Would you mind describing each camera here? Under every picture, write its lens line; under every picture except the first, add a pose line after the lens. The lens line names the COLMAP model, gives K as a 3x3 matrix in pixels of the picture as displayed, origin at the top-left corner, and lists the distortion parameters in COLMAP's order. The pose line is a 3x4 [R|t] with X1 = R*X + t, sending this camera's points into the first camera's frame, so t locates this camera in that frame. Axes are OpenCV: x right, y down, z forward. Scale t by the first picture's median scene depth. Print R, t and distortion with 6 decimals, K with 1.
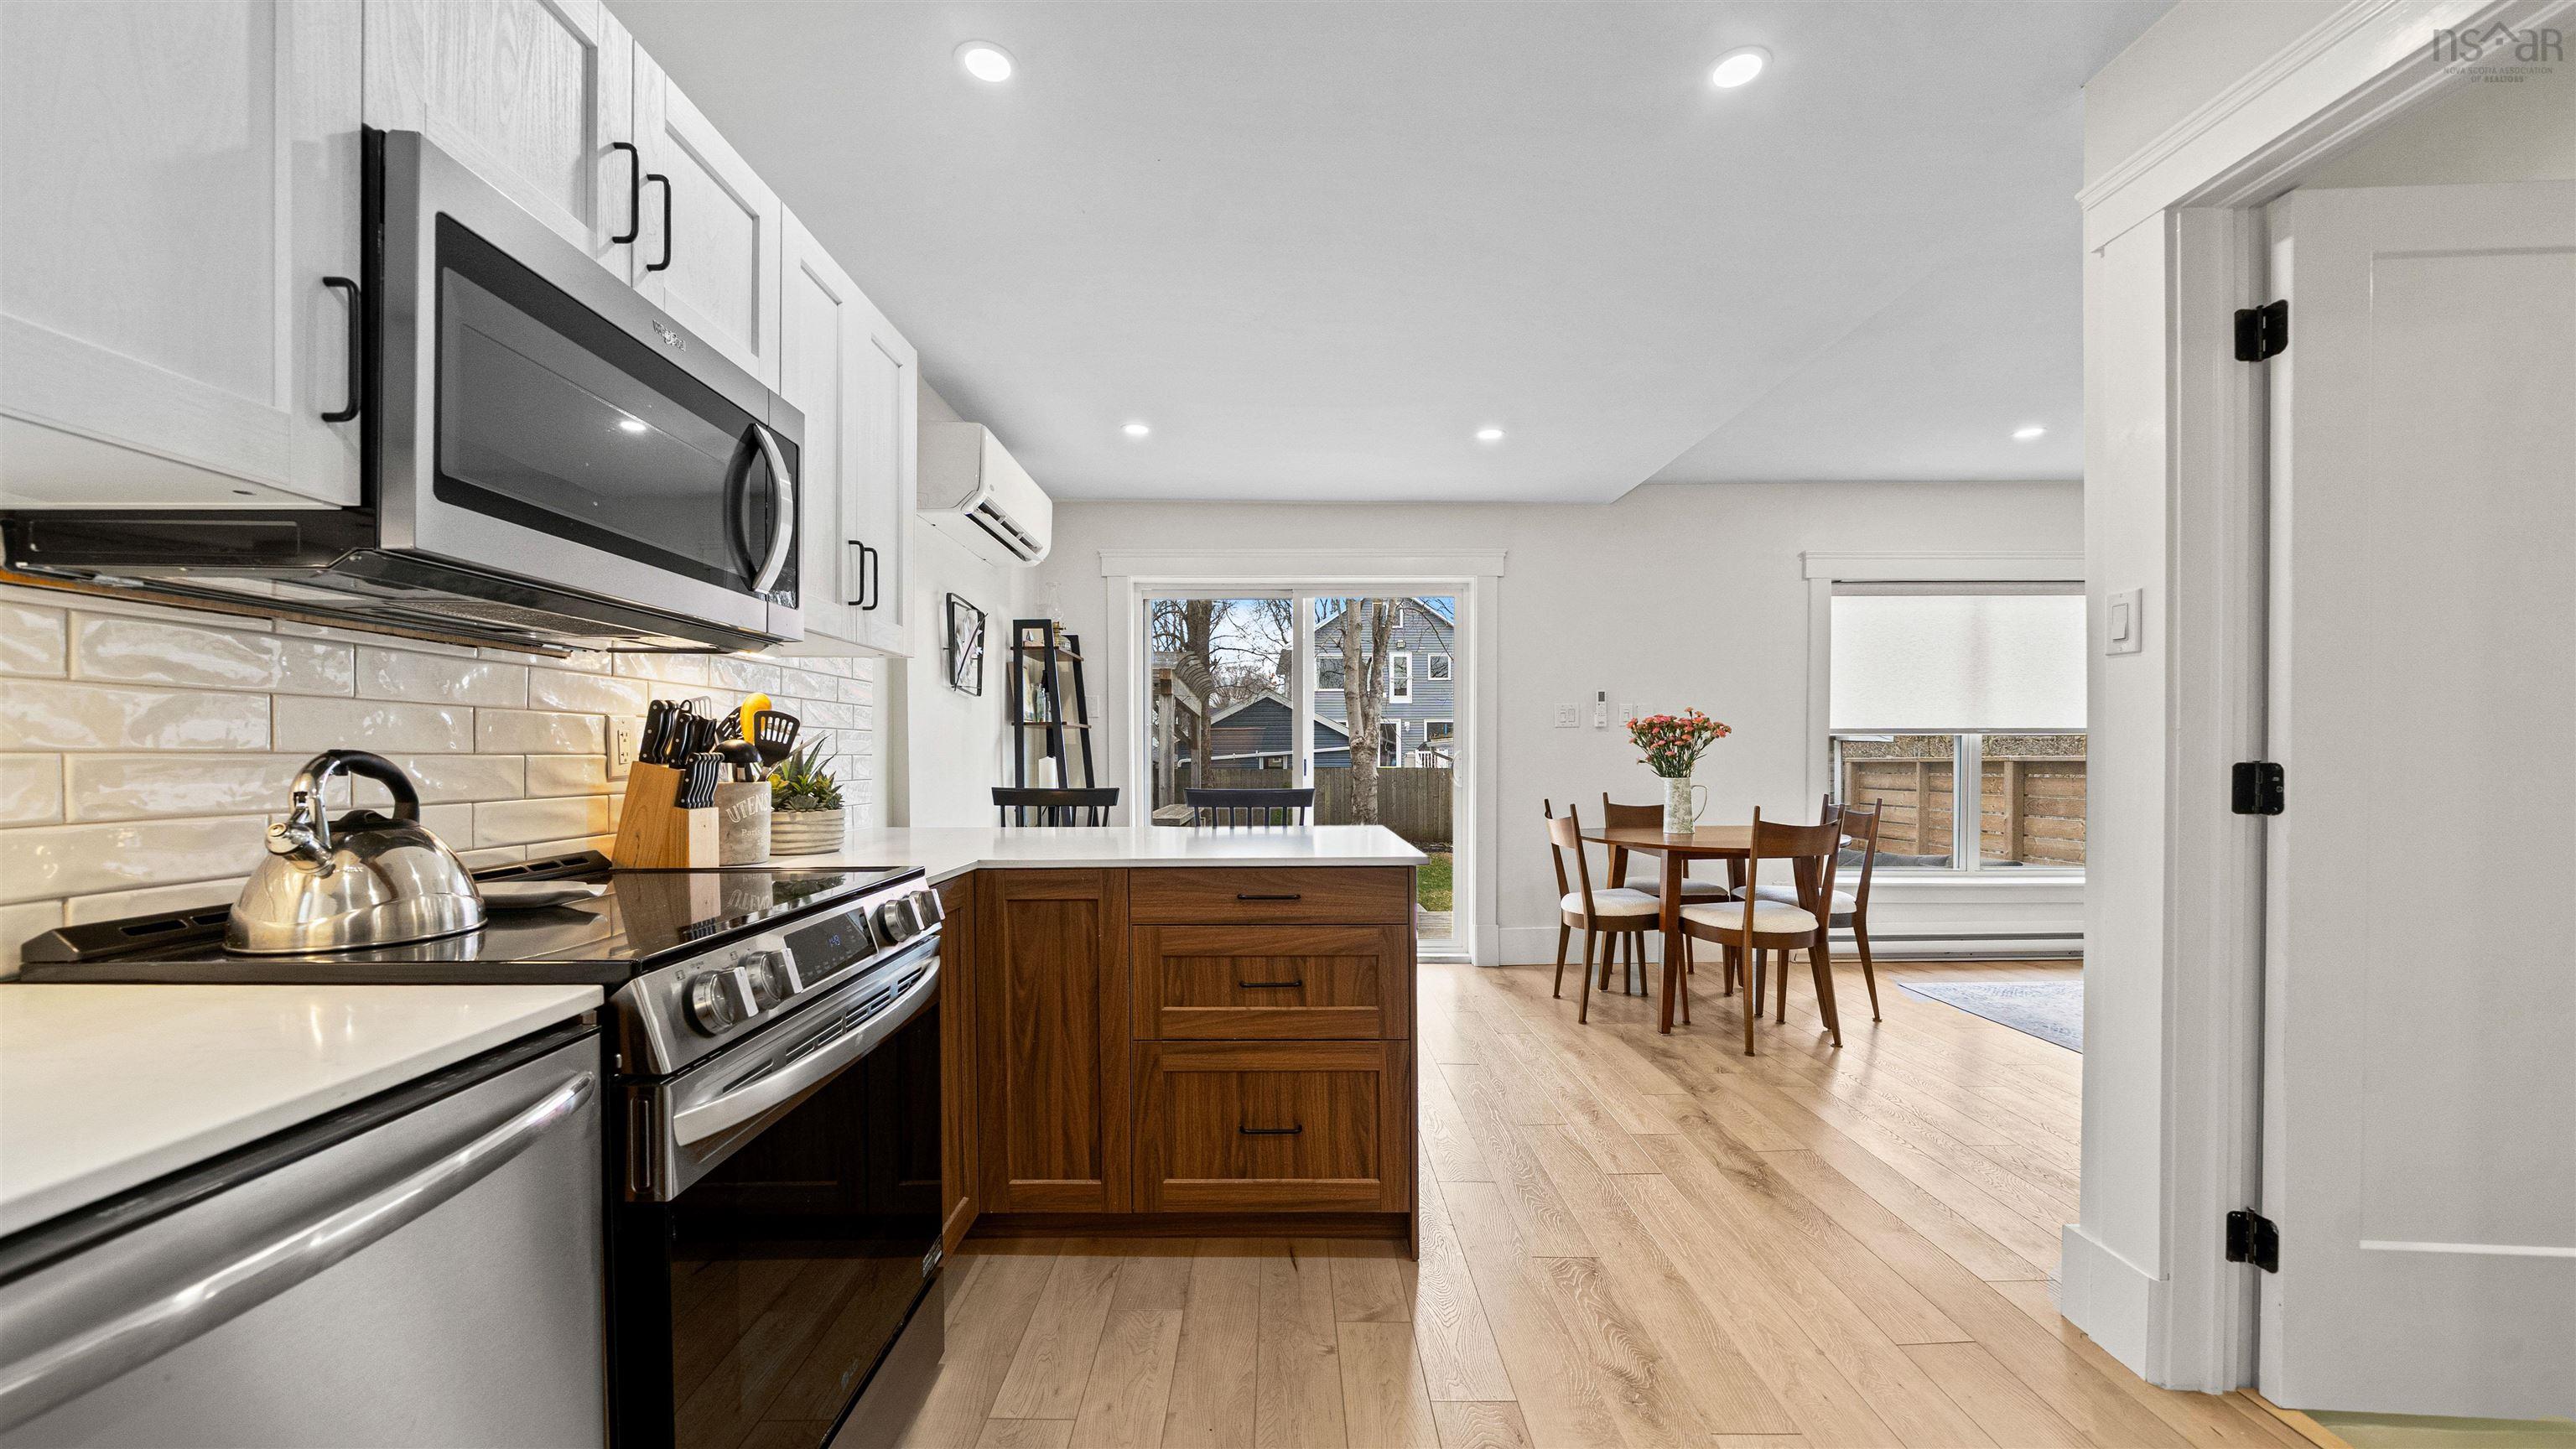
lens RADIAL K [[920.8, 0, 1270.4], [0, 920.8, 759.7], [0, 0, 1]] dist [-0.007385, 0.000127]
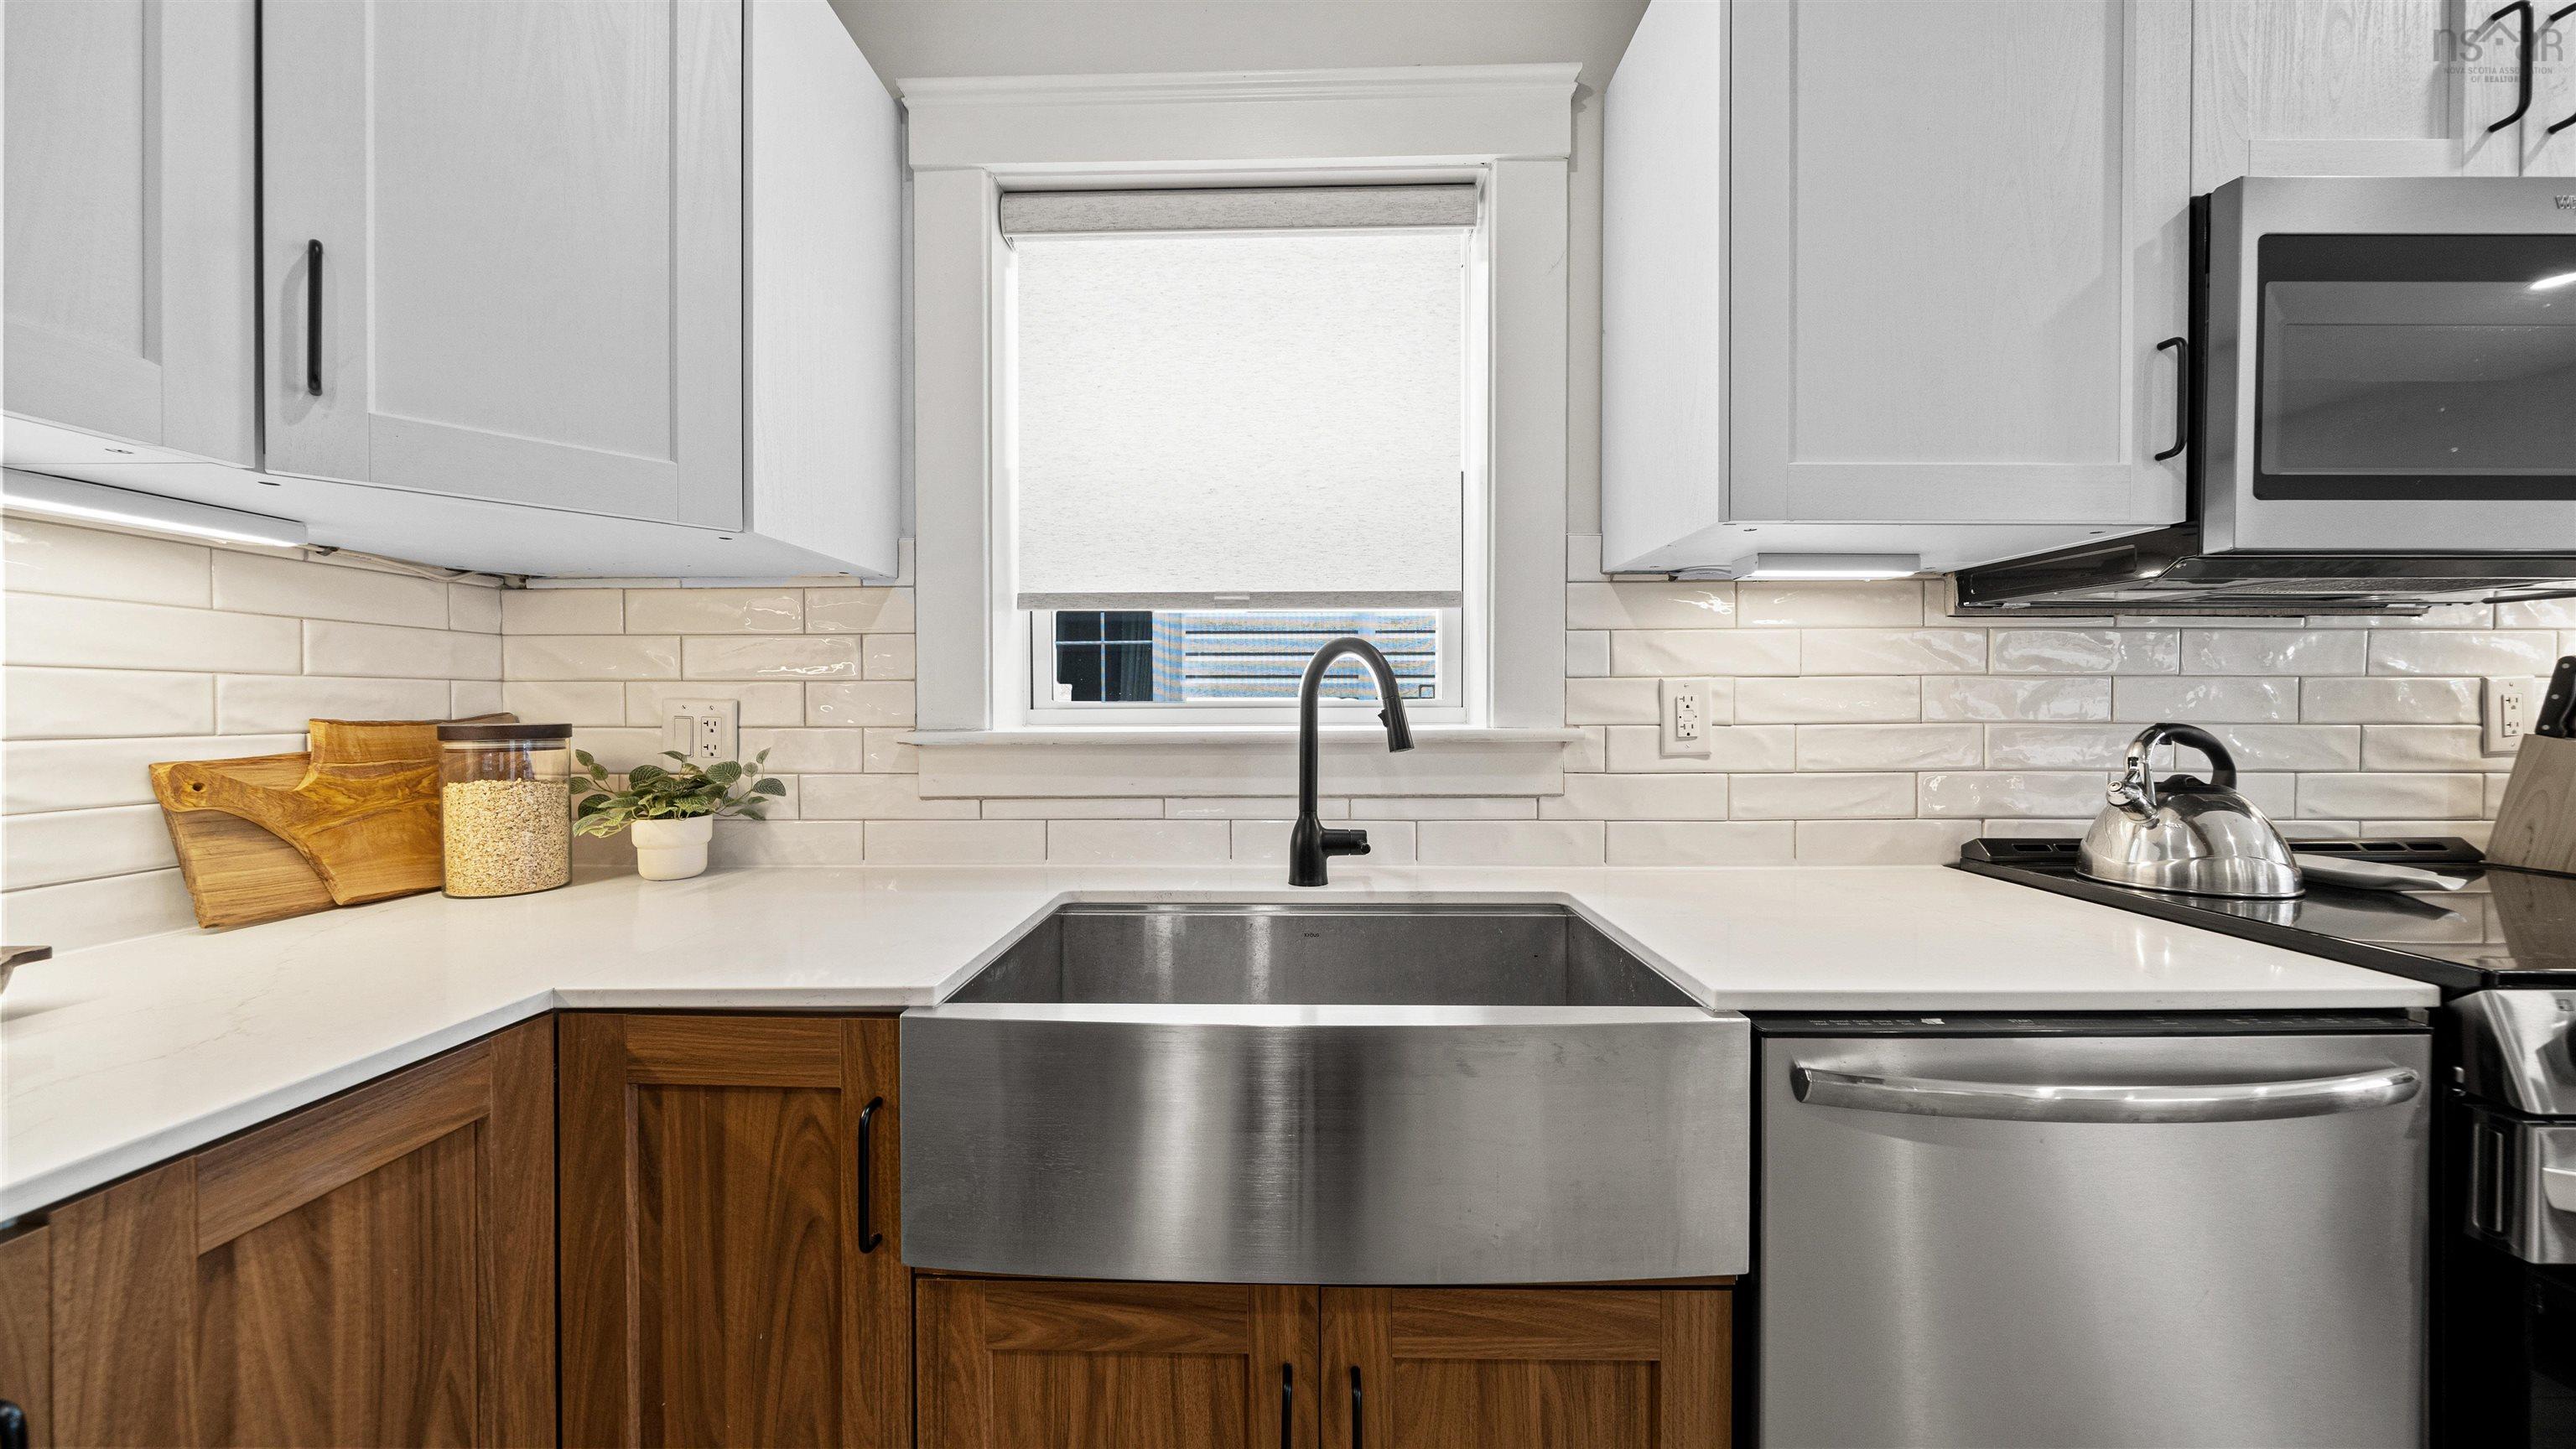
lens RADIAL K [[886.4, 0, 1286.7], [0, 886.4, 720.0], [0, 0, 1]] dist [-0.006007, 0.000371]
pose [[-0.008878, 0.015400, -0.999842, 0.095716], [-0.005950, 0.999863, 0.015454, -0.017480], [0.999943, 0.006086, -0.008785, -0.092123]]
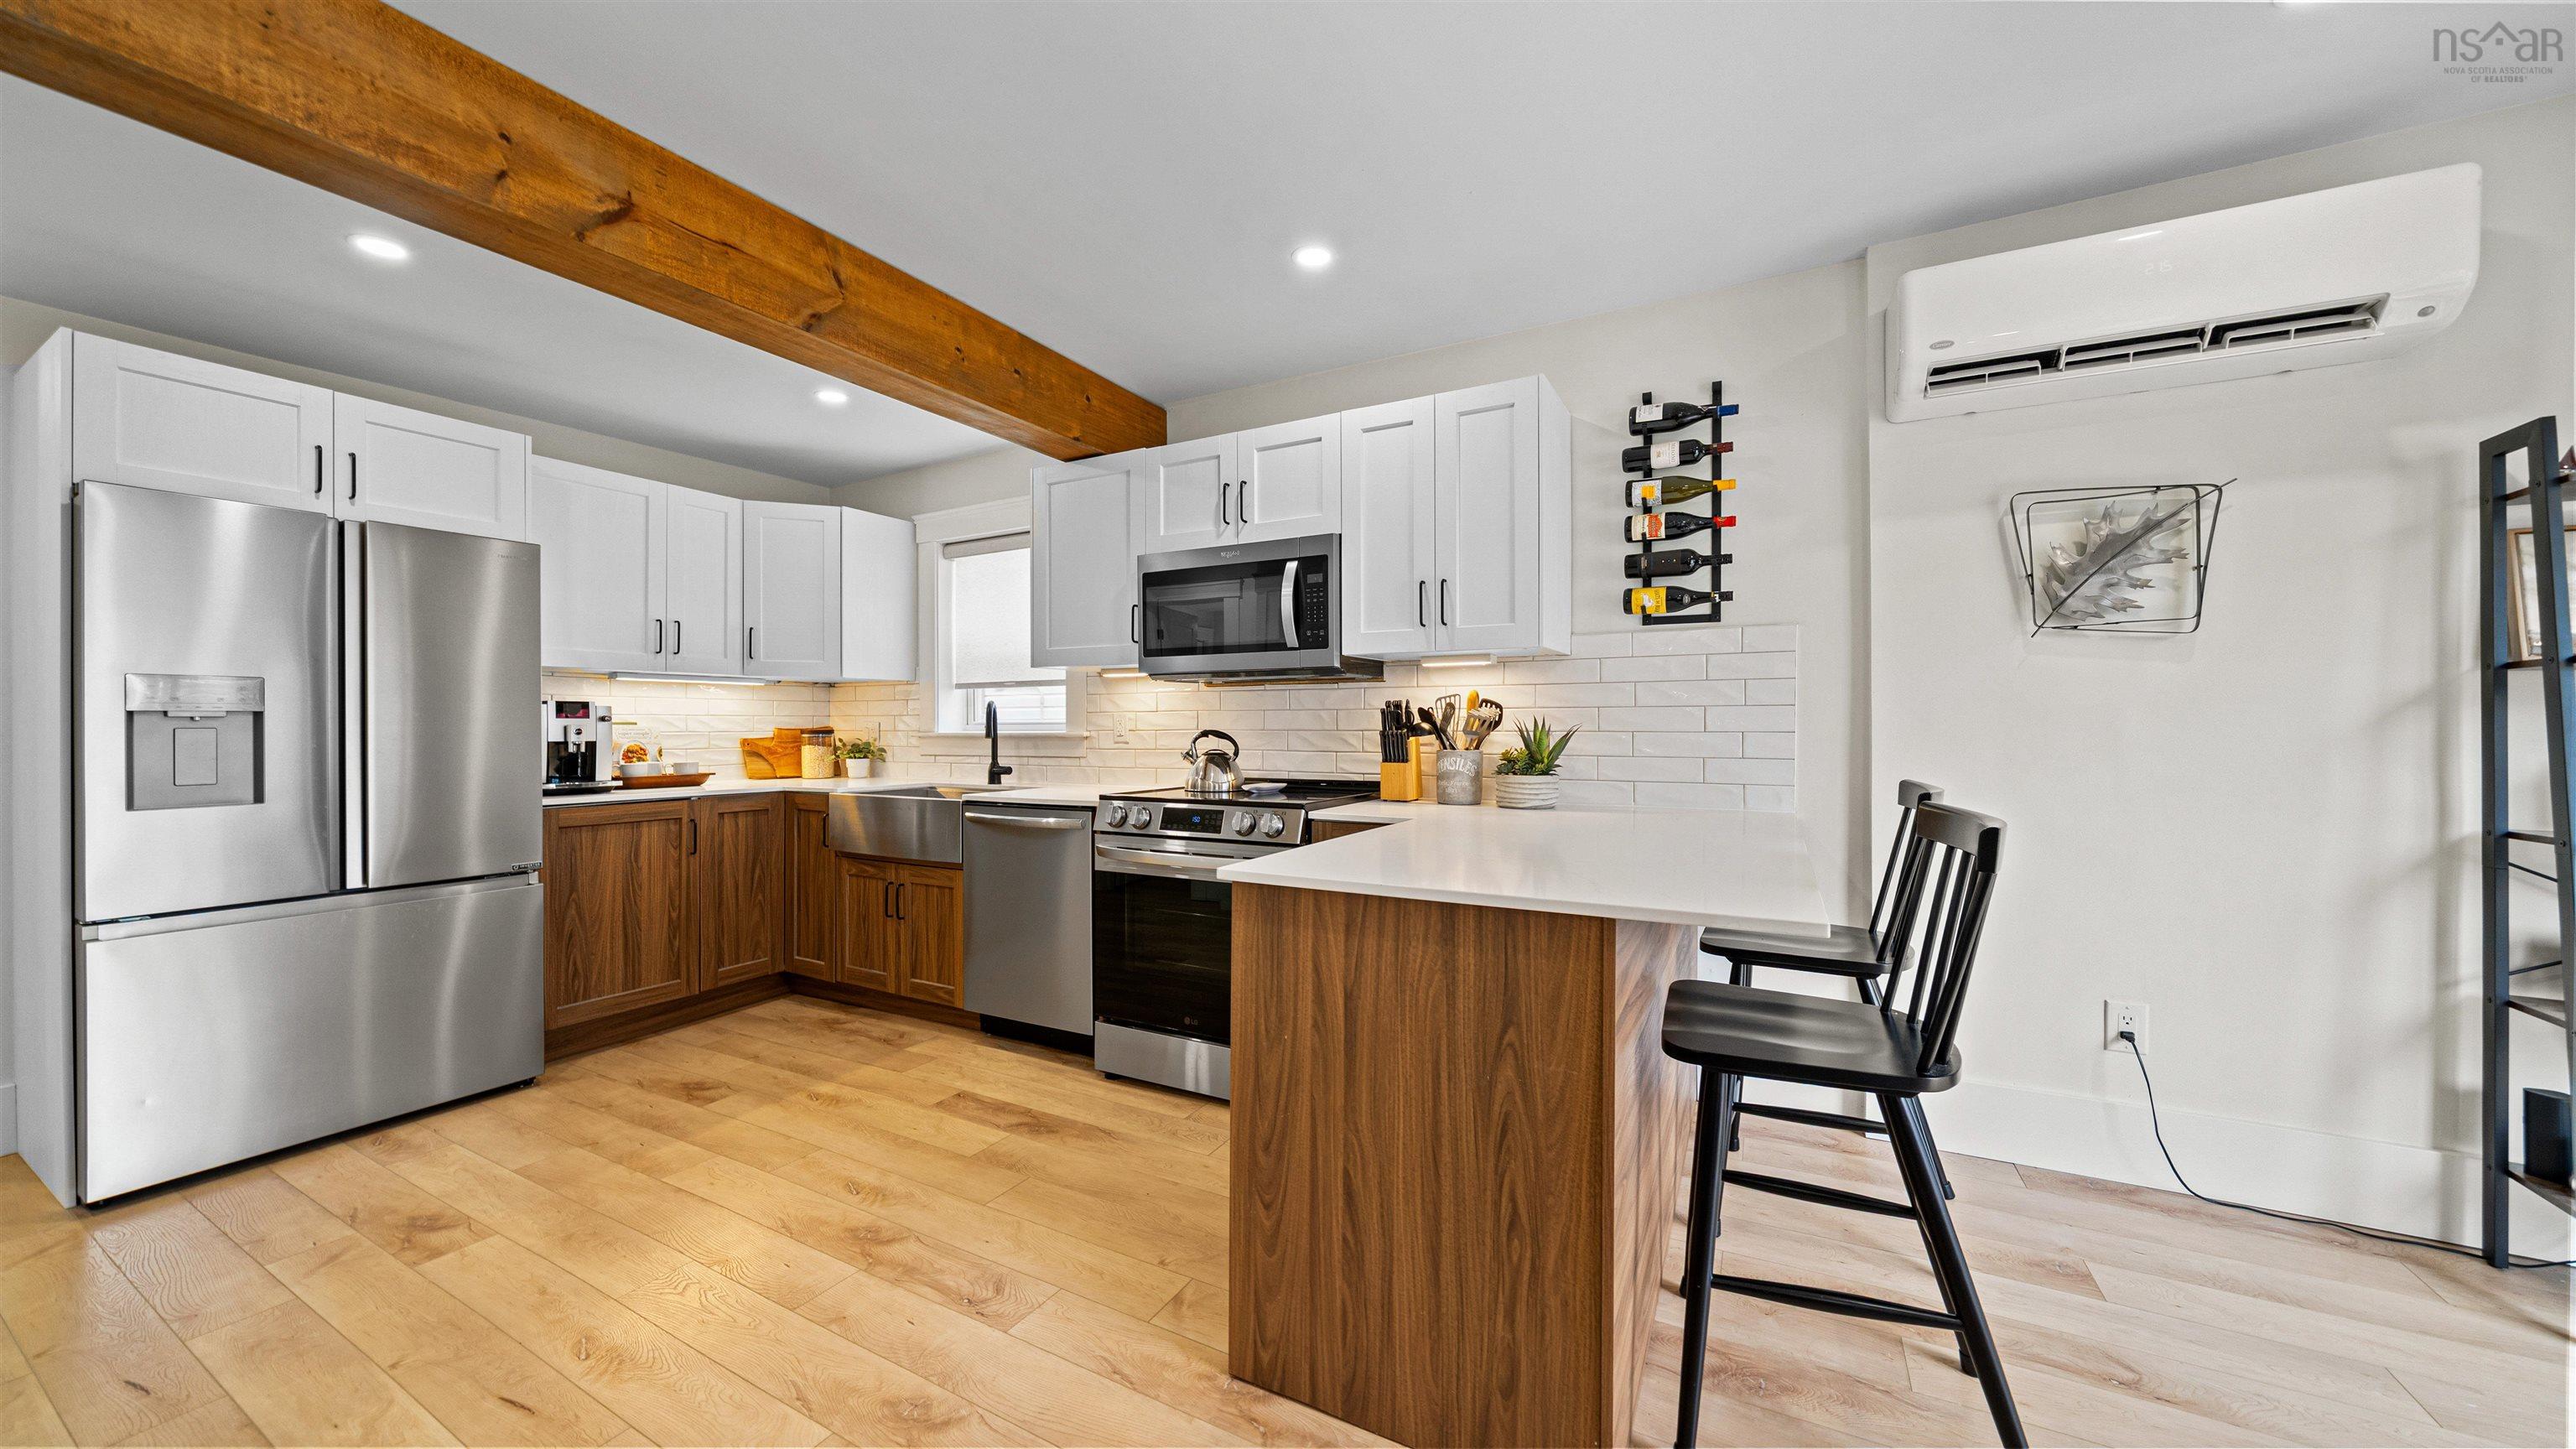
lens RADIAL K [[886.4, 0, 1286.7], [0, 886.4, 720.0], [0, 0, 1]] dist [-0.006007, 0.000371]
pose [[-0.473814, -0.000224, -0.880625, 1.045877], [-0.001649, 0.999998, 0.000633, -0.031443], [0.880623, 0.001752, -0.473814, 1.807901]]
